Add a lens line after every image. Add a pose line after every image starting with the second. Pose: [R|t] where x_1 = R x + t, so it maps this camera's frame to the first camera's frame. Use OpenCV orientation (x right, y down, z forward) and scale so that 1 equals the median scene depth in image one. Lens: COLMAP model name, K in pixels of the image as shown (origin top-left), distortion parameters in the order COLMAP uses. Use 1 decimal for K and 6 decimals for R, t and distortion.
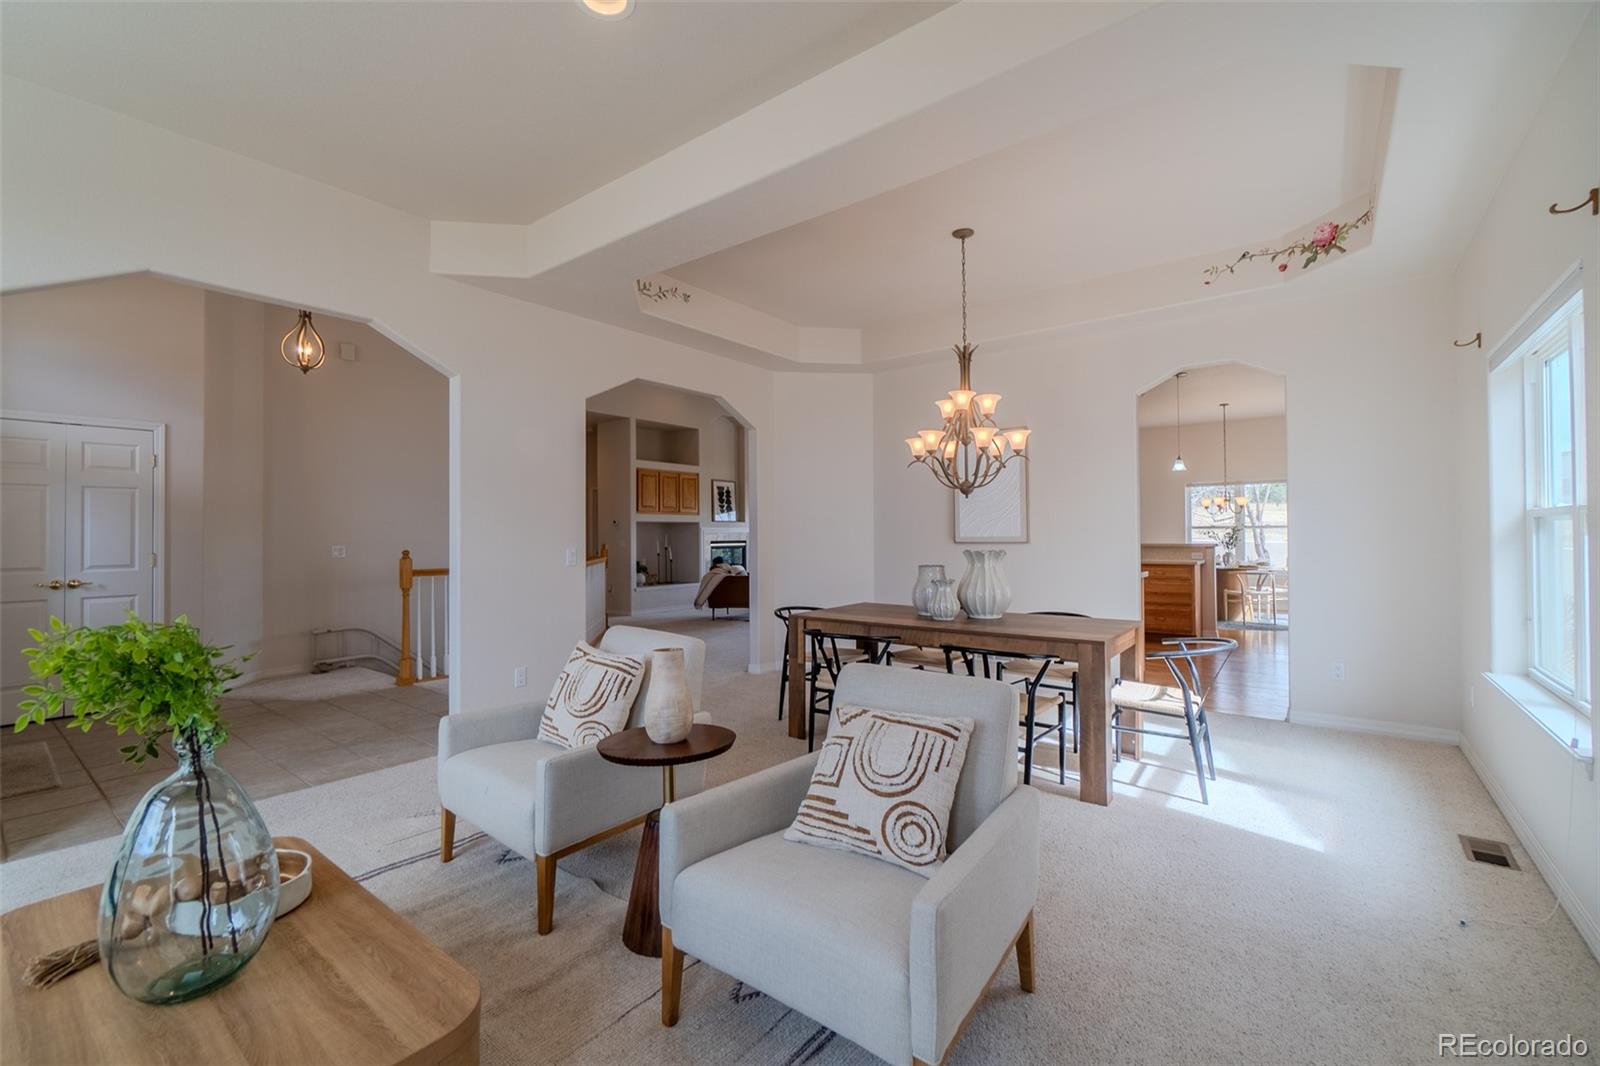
lens RADIAL K [[686.8, 0, 786.5], [0, 686.8, 524.3], [0, 0, 1]] dist [-0.009470, -0.000022]
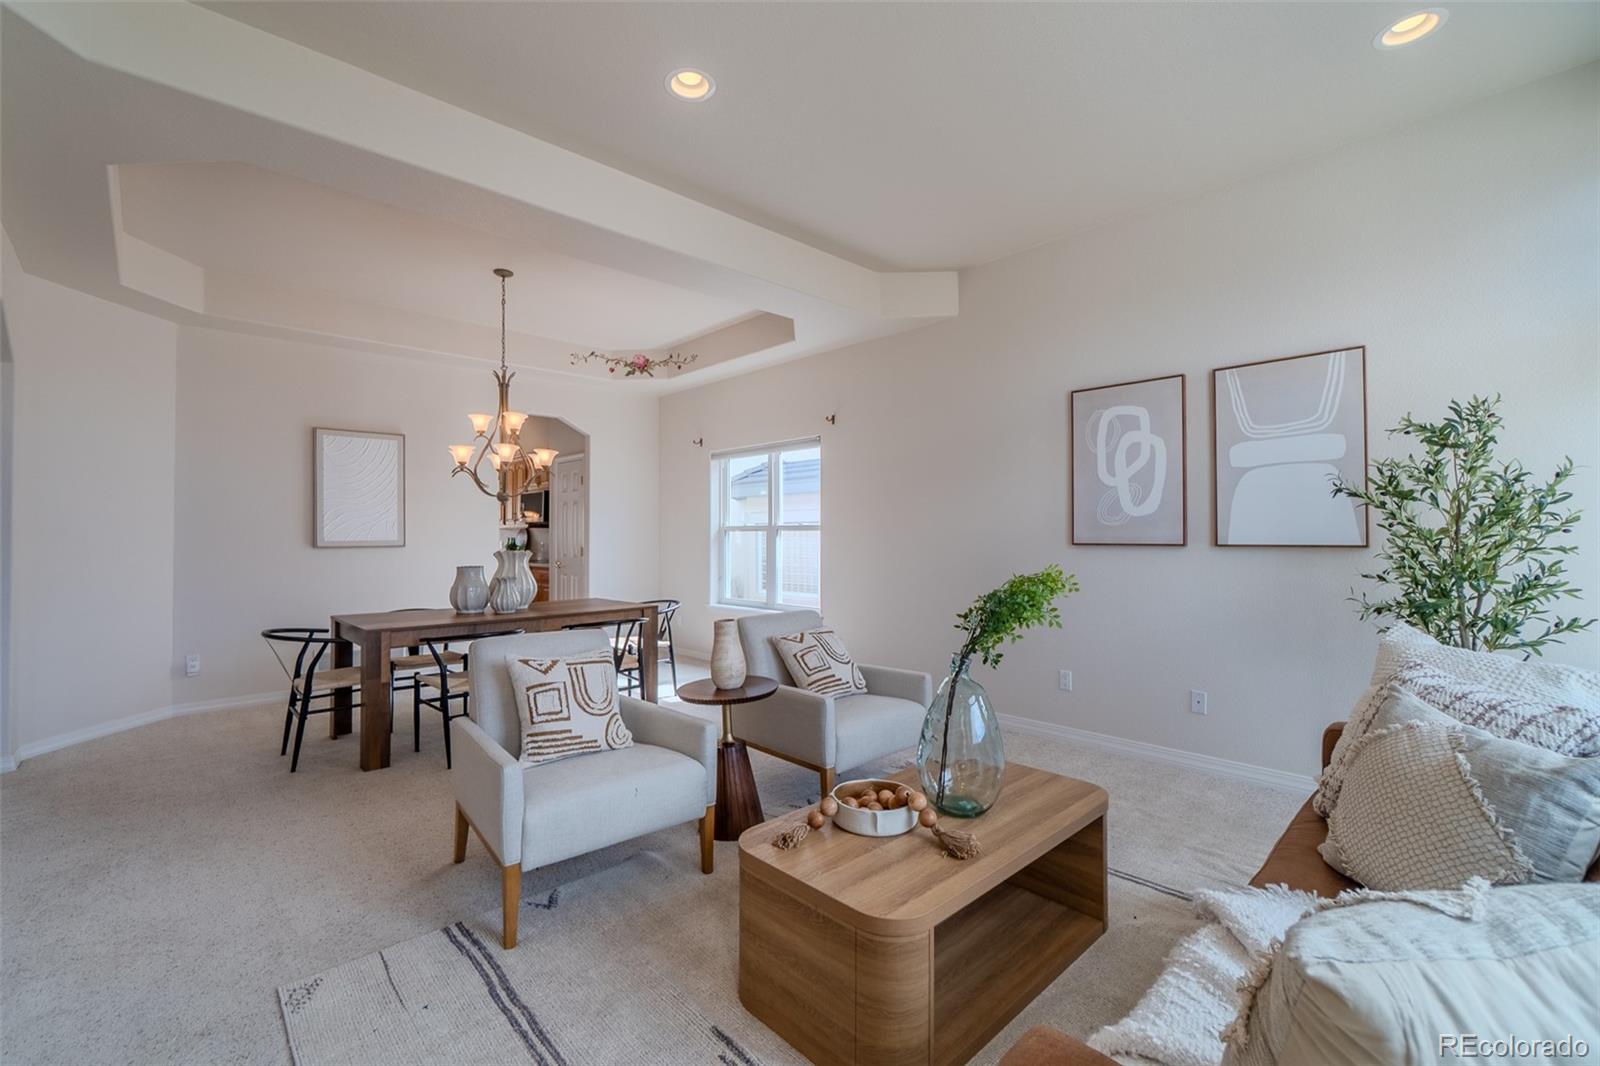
lens RADIAL K [[675.0, 0, 800.0], [0, 675.0, 533.0], [0, 0, 1]] dist [-0.000073, -0.000125]
pose [[0.134831, 0.007199, 0.990842, -0.695622], [-0.014505, 0.999881, -0.005291, 0.004584], [-0.990762, -0.013659, 0.134919, 0.316793]]
